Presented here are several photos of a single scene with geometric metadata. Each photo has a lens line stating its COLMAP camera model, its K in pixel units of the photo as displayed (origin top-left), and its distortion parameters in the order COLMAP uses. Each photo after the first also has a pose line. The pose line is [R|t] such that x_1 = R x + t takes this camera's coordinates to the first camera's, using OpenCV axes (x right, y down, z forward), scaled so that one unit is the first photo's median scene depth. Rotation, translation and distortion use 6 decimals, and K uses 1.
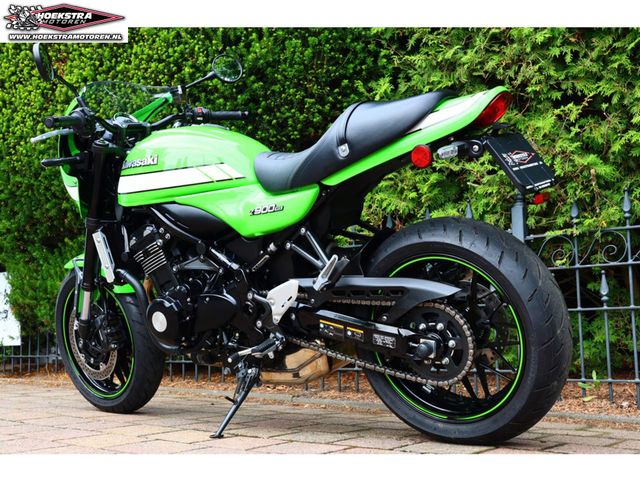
lens RADIAL K [[811.4, 0, 320.0], [0, 811.4, 240.0], [0, 0, 1]] dist [-0.000436, 0.013238]
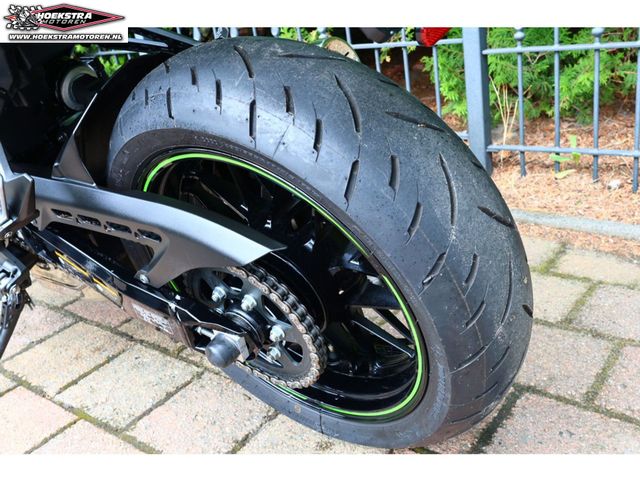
lens RADIAL K [[635.8, 0, 320.0], [0, 635.8, 240.0], [0, 0, 1]] dist [0.013523, 0.010885]
pose [[0.990931, -0.113679, -0.071637, 0.155203], [0.134339, 0.849346, 0.510455, -0.075520], [0.002816, -0.515450, 0.856915, 0.496963]]
